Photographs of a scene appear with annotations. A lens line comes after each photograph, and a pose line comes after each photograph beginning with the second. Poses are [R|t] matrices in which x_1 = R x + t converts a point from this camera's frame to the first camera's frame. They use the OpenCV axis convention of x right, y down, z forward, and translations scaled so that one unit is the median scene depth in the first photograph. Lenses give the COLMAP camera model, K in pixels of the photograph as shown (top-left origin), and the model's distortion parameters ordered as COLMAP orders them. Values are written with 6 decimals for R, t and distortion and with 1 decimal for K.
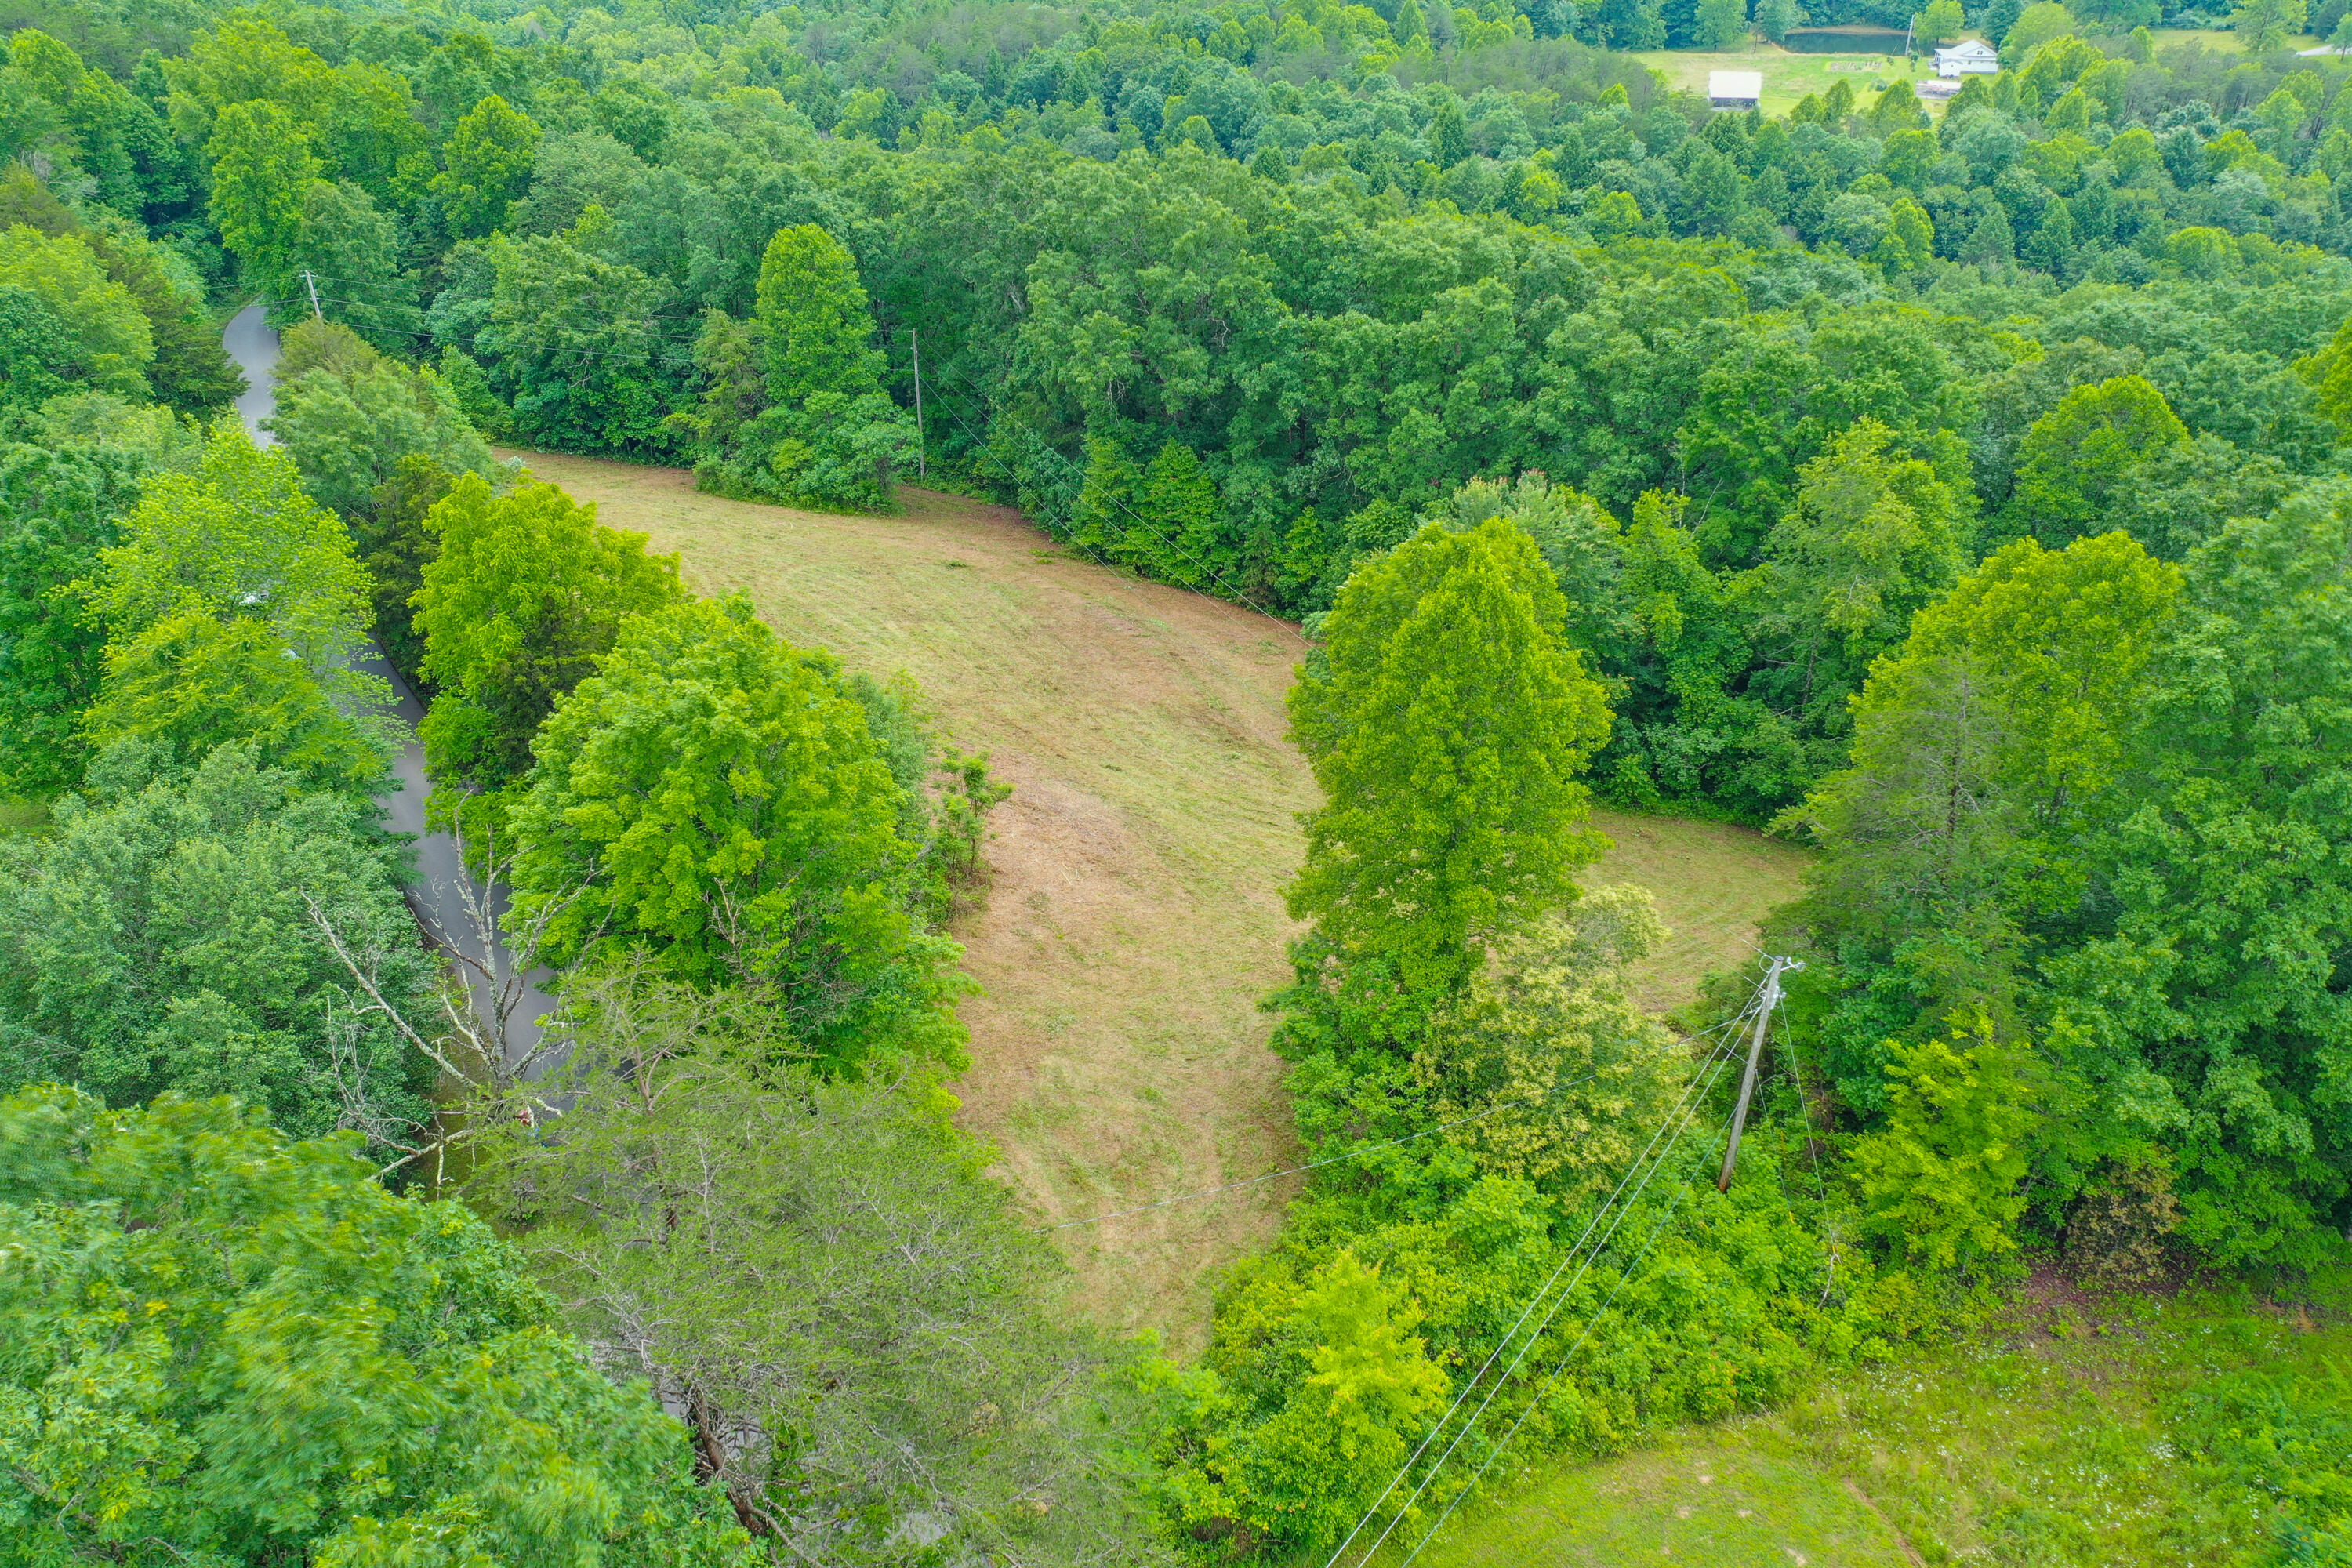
lens RADIAL K [[1838.6, 0, 1171.3], [0, 1838.6, 794.3], [0, 0, 1]] dist [-0.000289, 0.003705]
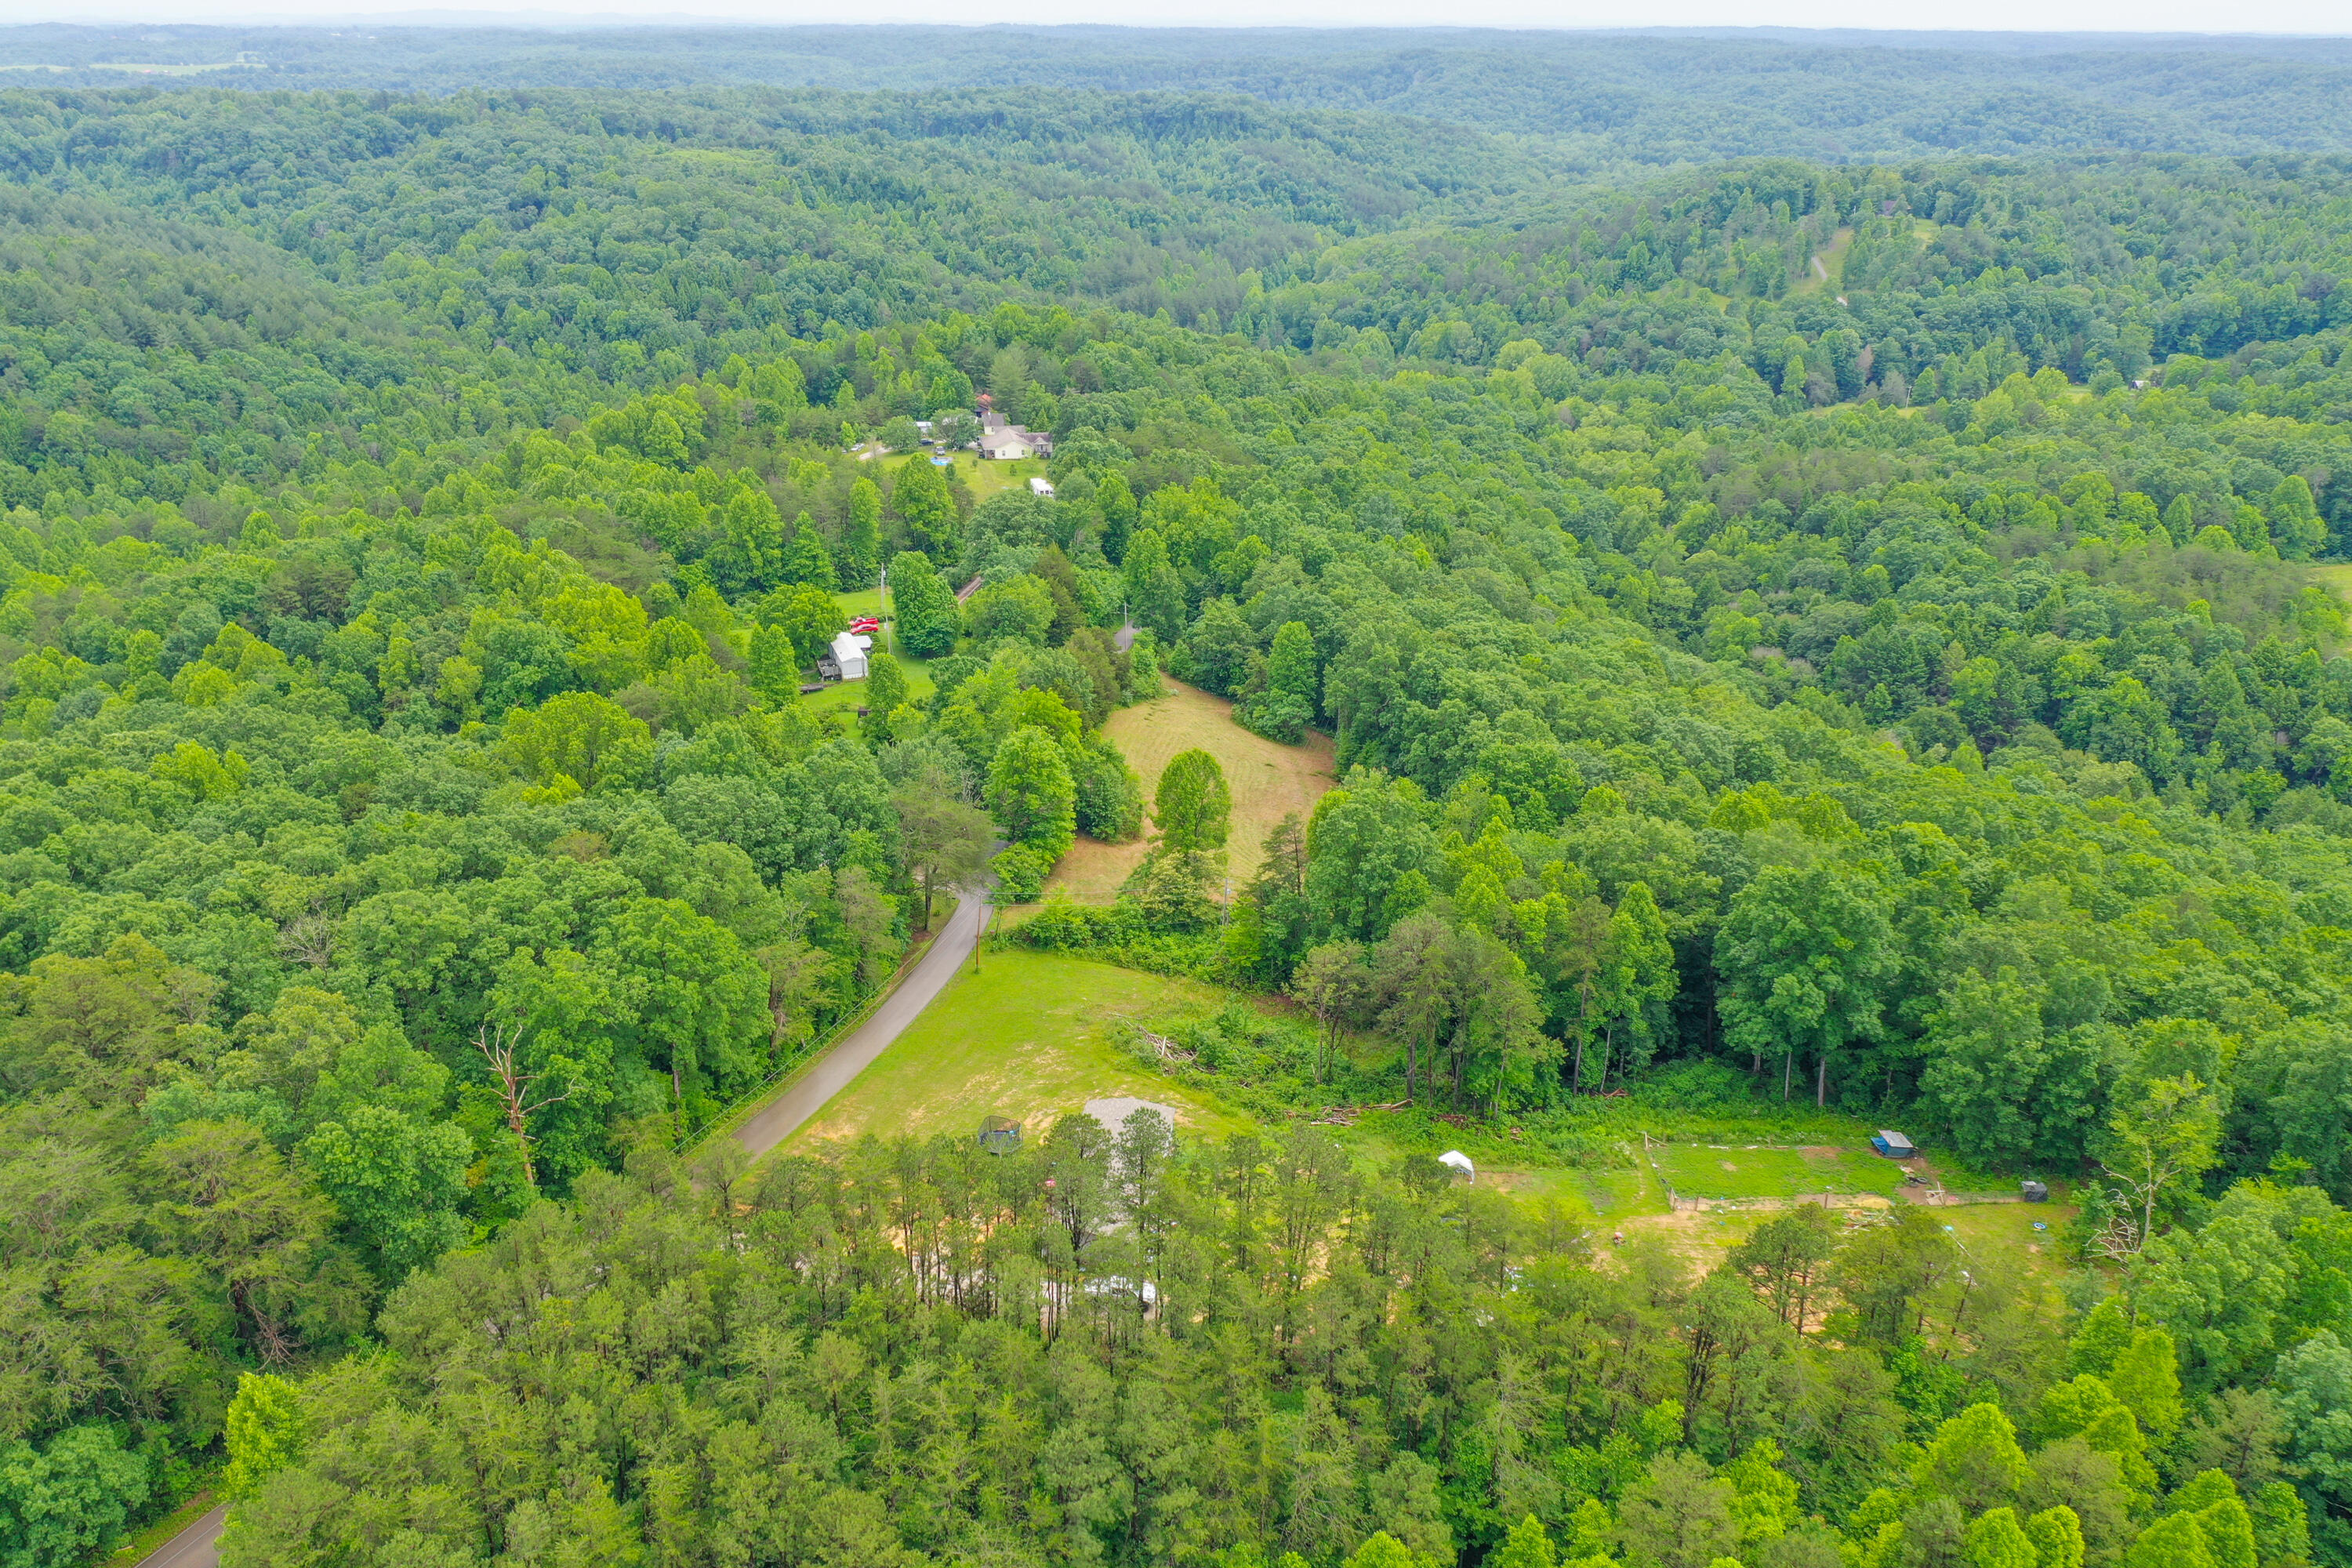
lens RADIAL K [[1838.6, 0, 1190.9], [0, 1838.6, 794.6], [0, 0, 1]] dist [-0.000289, 0.003705]
pose [[0.802561, 0.236382, -0.547740, 1.152337], [-0.312192, 0.948807, -0.047965, 0.065463], [0.508361, 0.209495, 0.835273, -1.112244]]
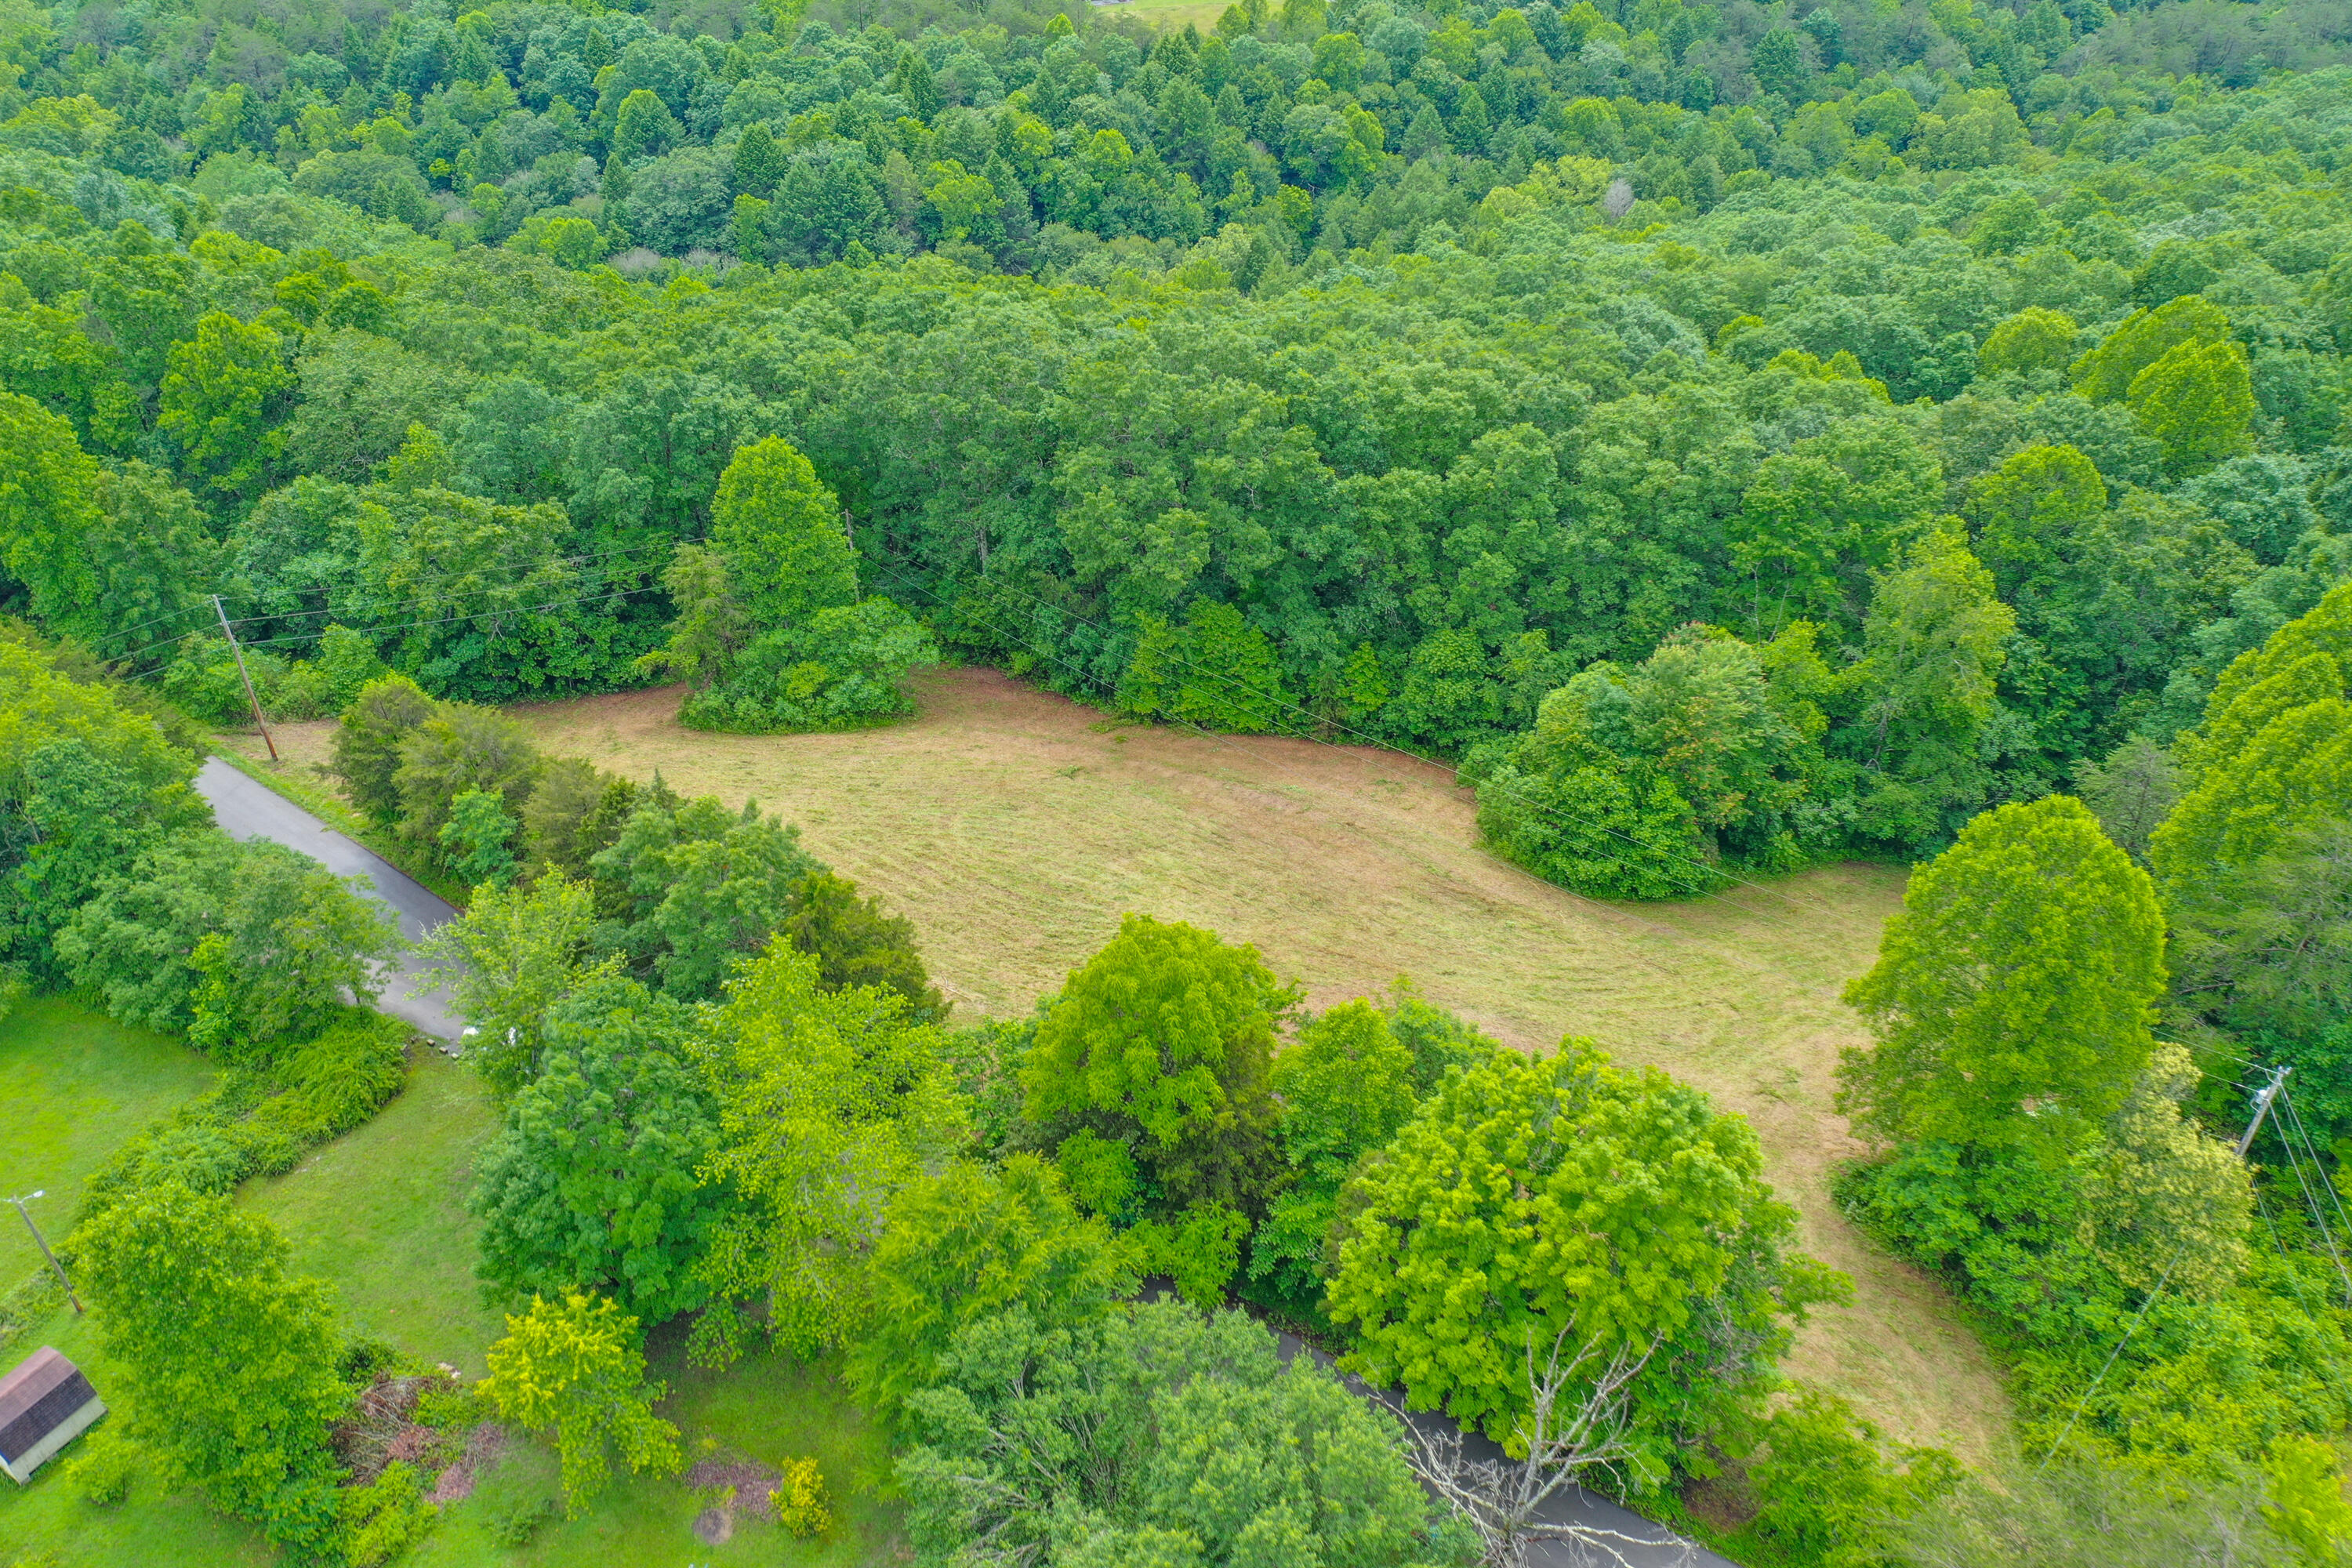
lens RADIAL K [[1838.6, 0, 1167.2], [0, 1838.6, 792.7], [0, 0, 1]] dist [-0.000289, 0.003705]
pose [[0.912855, -0.242483, 0.328479, -0.400286], [0.213785, 0.969305, 0.121422, -0.221860], [-0.347839, -0.040617, 0.936674, 0.020726]]
